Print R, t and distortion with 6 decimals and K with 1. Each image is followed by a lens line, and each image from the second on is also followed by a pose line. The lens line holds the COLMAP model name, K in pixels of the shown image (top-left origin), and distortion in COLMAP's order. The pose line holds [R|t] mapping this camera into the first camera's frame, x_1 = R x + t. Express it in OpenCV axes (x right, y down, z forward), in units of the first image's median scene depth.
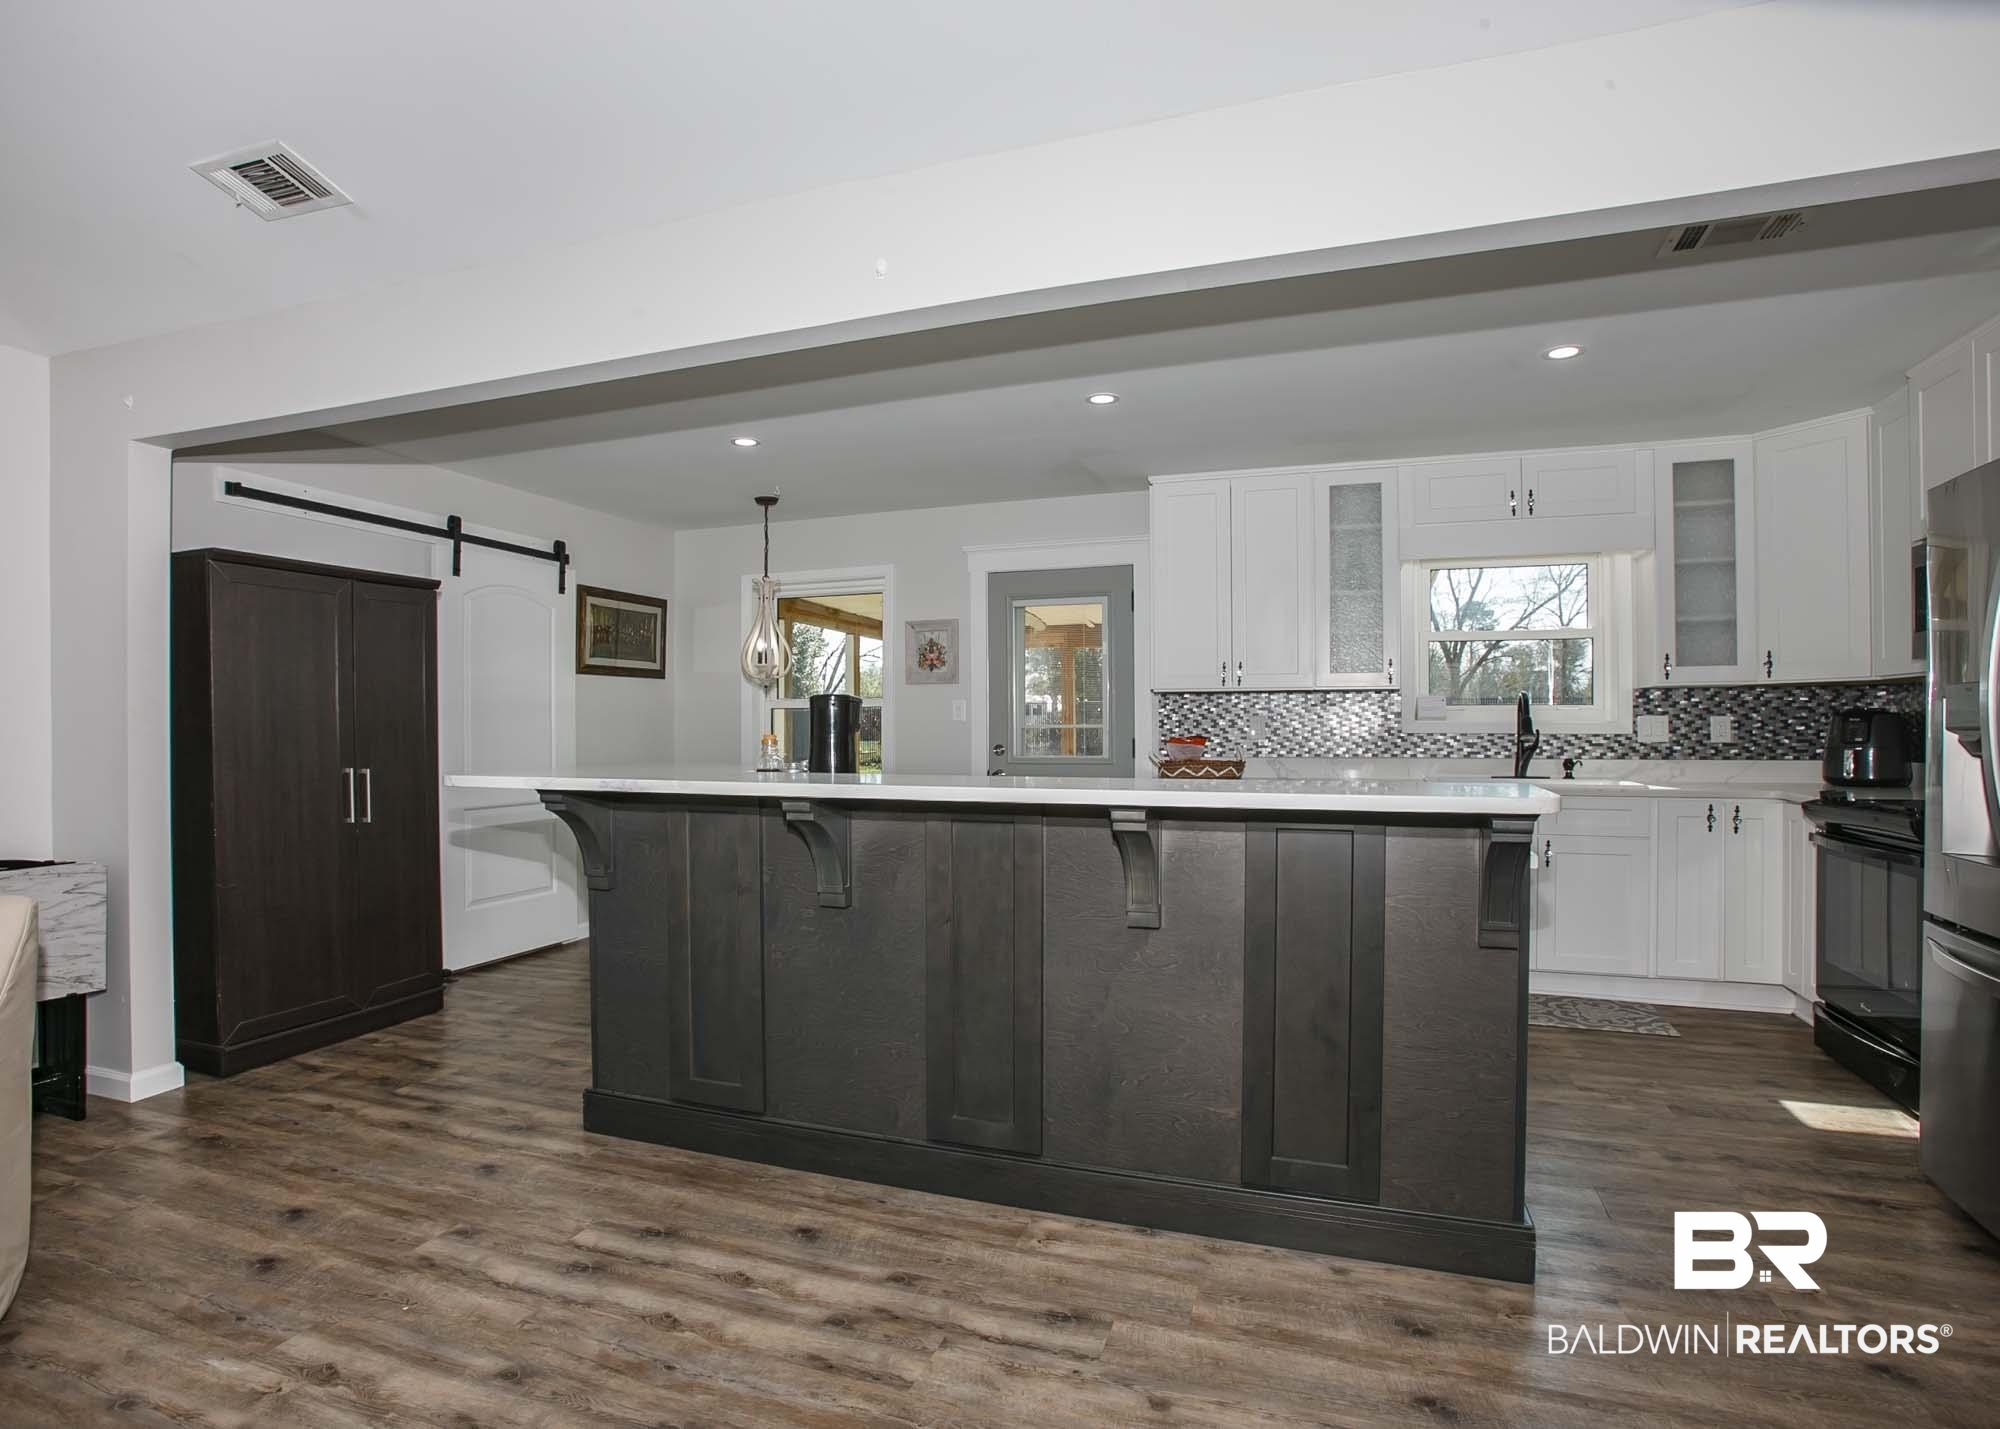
lens RADIAL K [[1015.6, 0, 1028.3], [0, 1015.6, 719.9], [0, 0, 1]] dist [-0.058819, 0.015811]
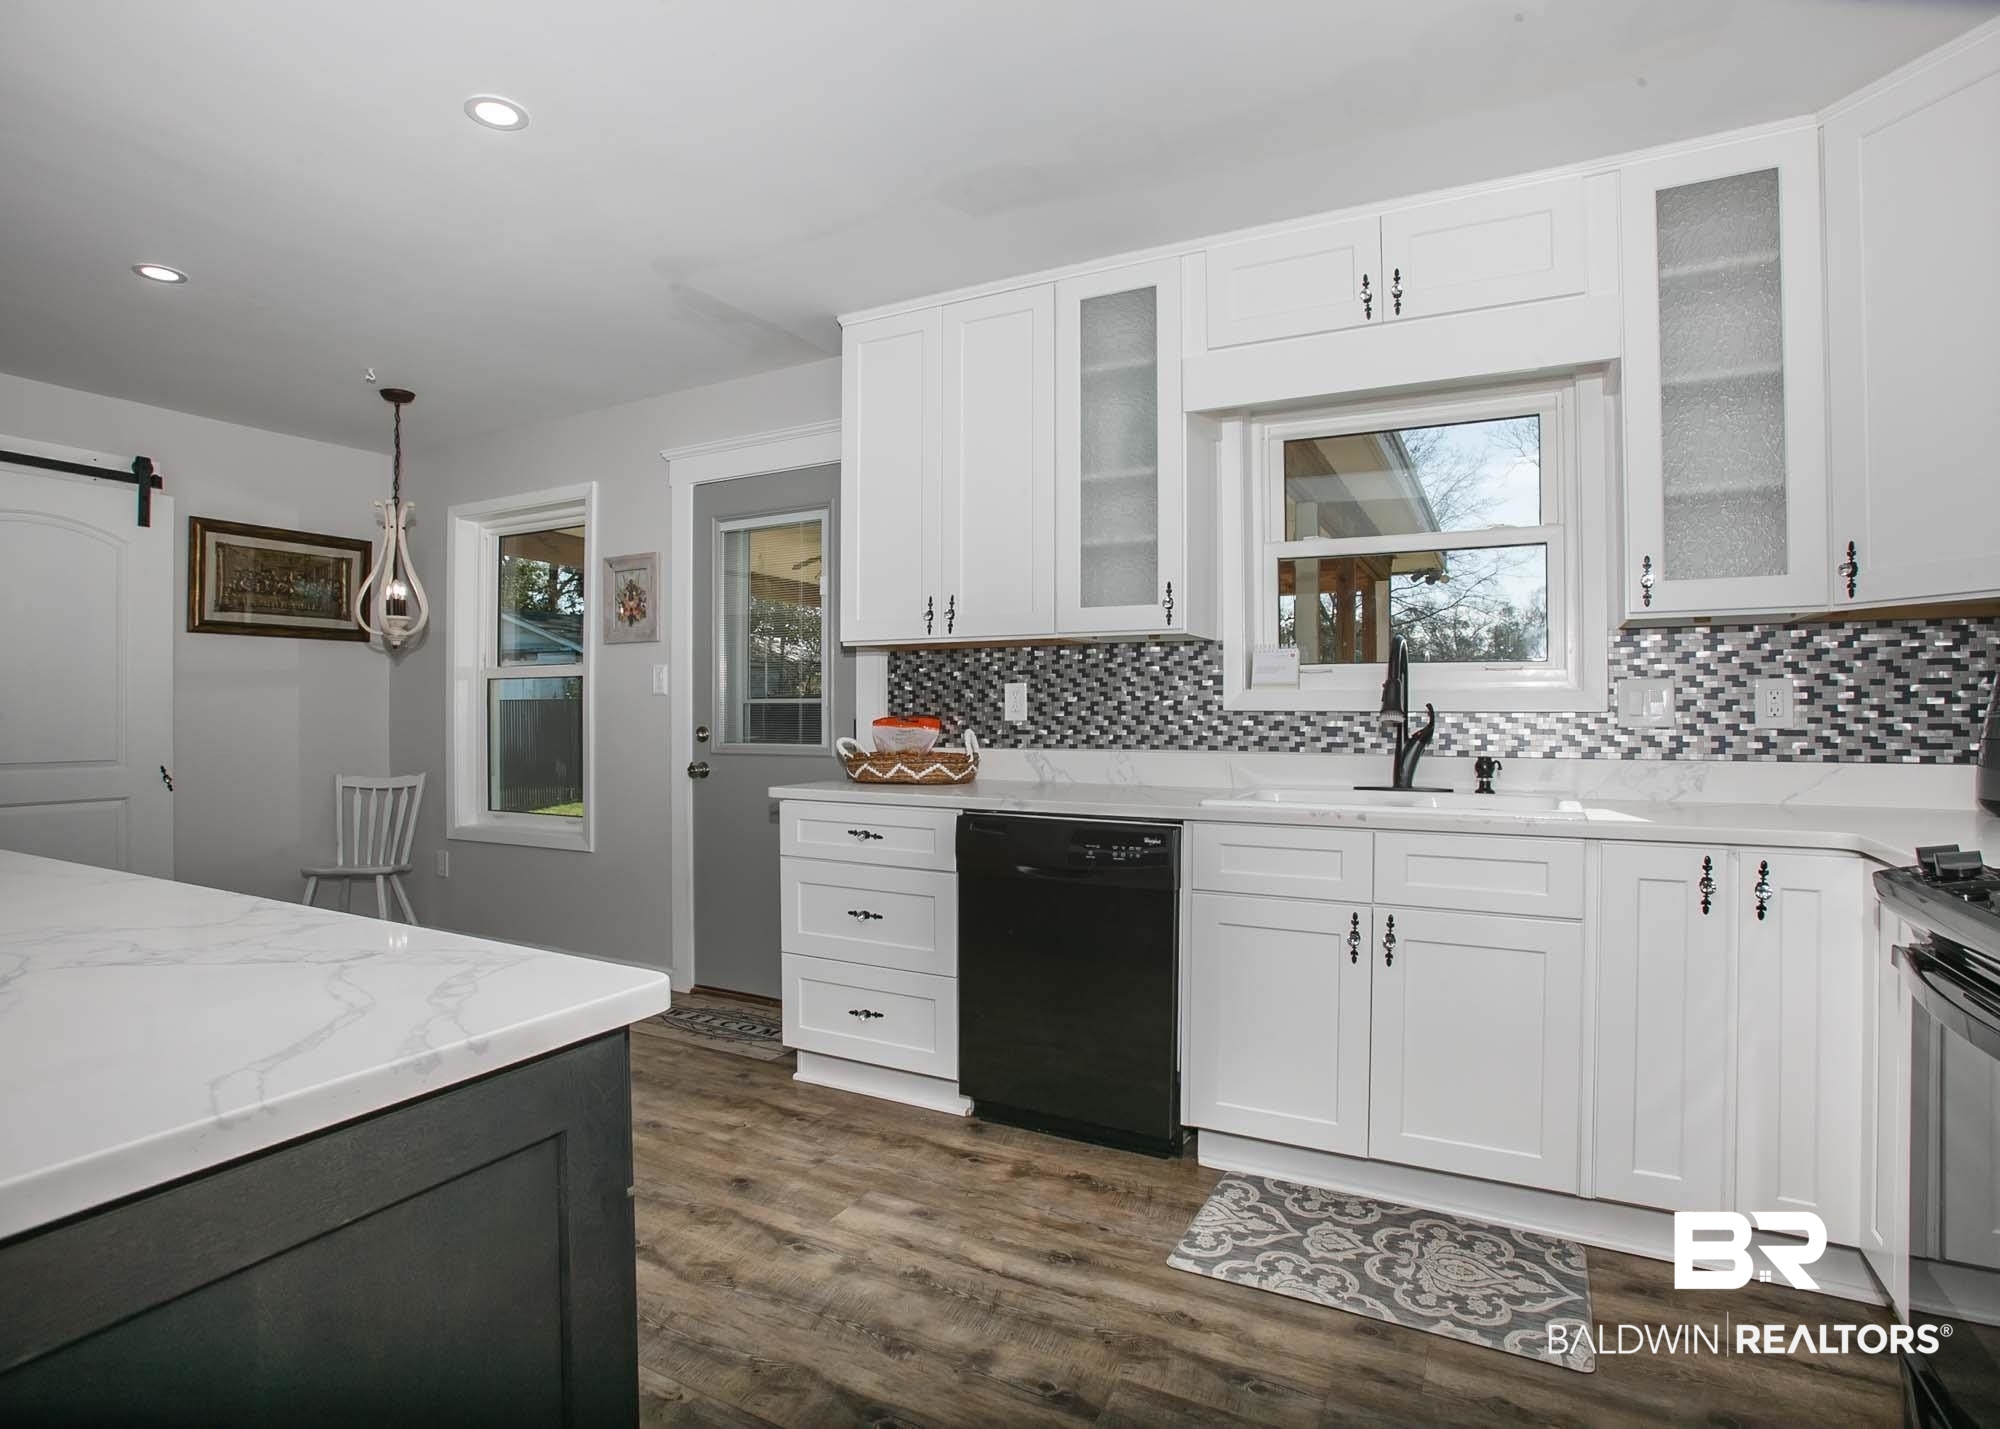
lens RADIAL K [[1015.6, 0, 1055.3], [0, 1015.6, 697.8], [0, 0, 1]] dist [-0.058819, 0.015811]
pose [[0.990334, 0.001590, -0.138695, 0.386609], [-0.002781, 0.999961, -0.008396, 0.011616], [0.138676, 0.008700, 0.990300, 0.418879]]
